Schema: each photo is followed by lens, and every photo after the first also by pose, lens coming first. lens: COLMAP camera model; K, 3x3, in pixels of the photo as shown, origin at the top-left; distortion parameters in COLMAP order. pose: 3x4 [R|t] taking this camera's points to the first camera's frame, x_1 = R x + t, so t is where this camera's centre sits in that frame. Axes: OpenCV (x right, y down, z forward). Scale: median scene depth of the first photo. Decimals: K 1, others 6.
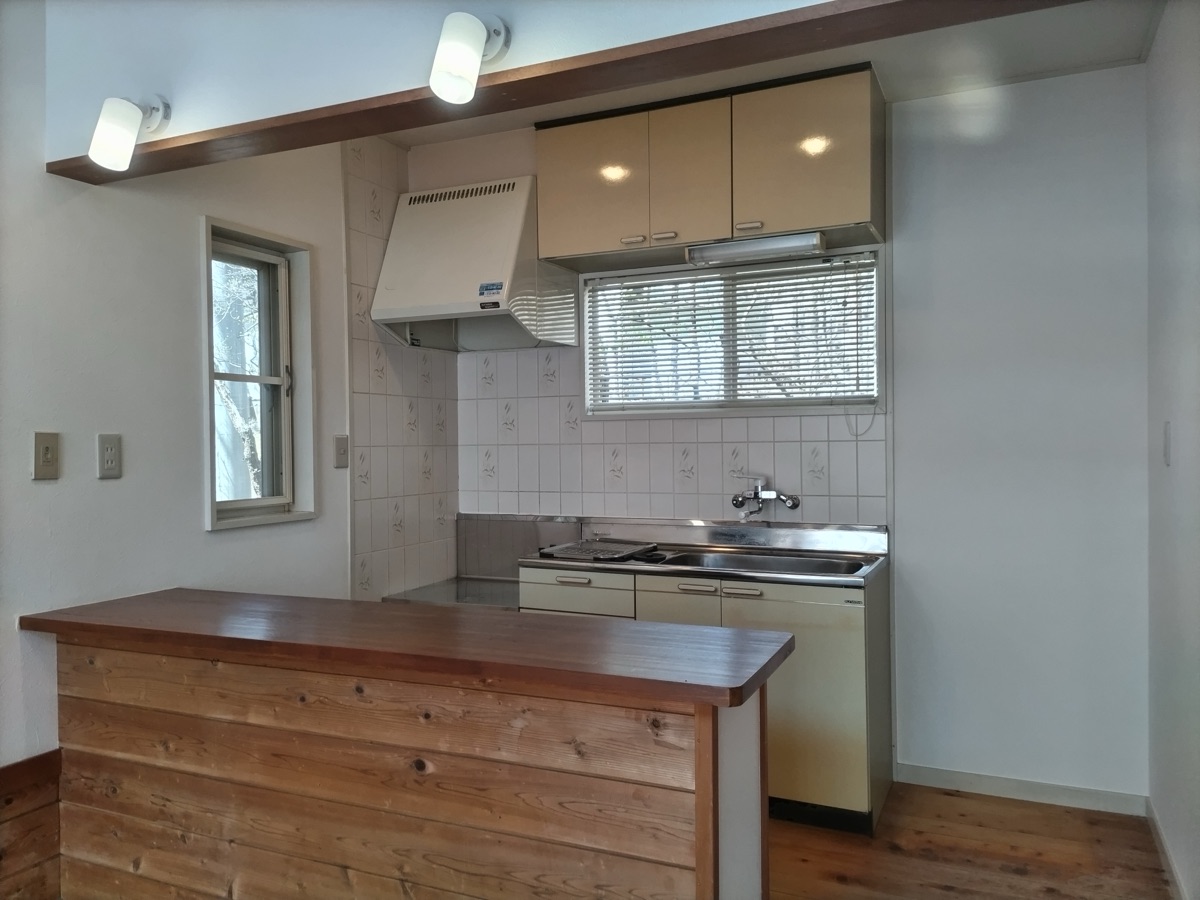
lens RADIAL K [[909.6, 0, 601.4], [0, 909.6, 450.7], [0, 0, 1]] dist [0.053320, -0.040324]
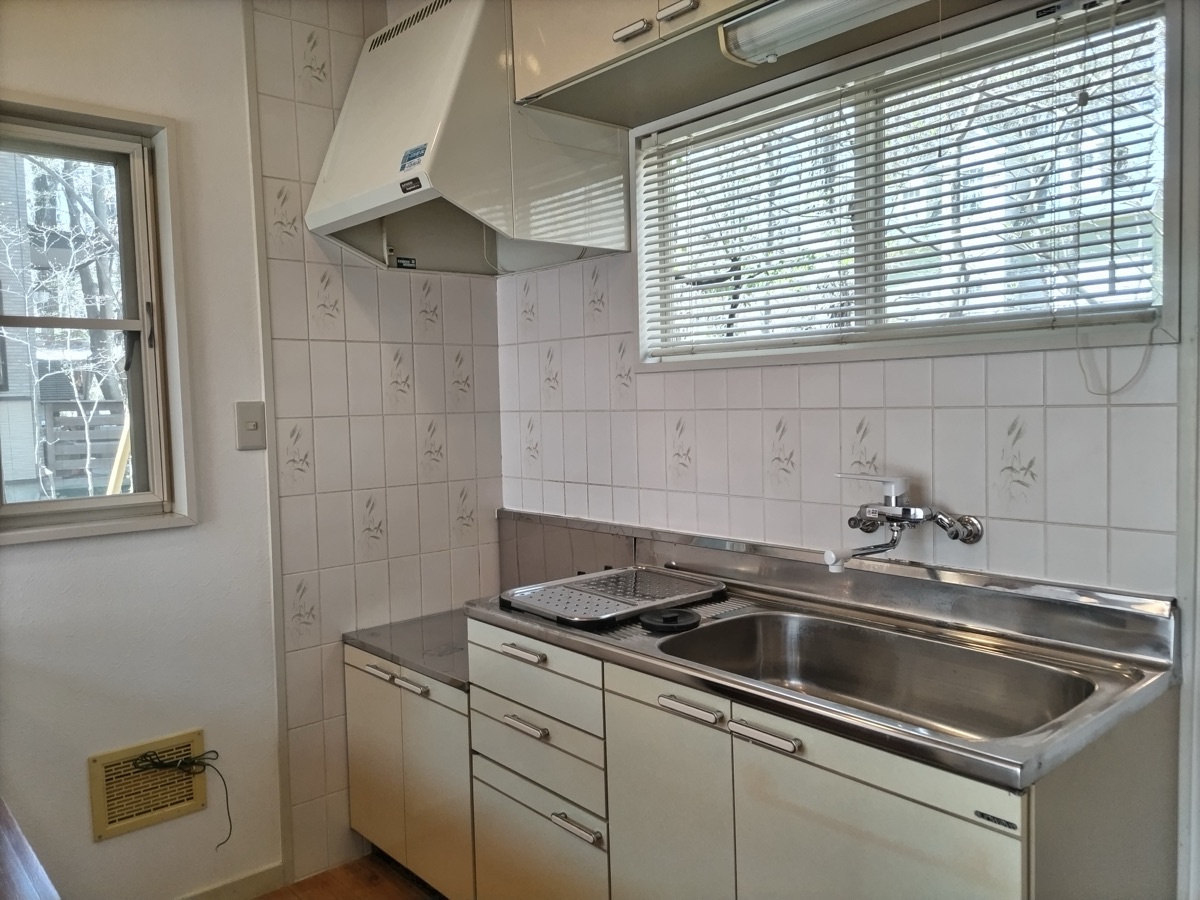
lens RADIAL K [[909.6, 0, 599.7], [0, 909.6, 450.9], [0, 0, 1]] dist [0.053320, -0.040324]
pose [[0.914151, 0.013430, -0.405151, 0.226339], [0.009510, 0.998465, 0.054555, -0.015231], [0.405262, -0.053725, 0.912621, 0.463244]]
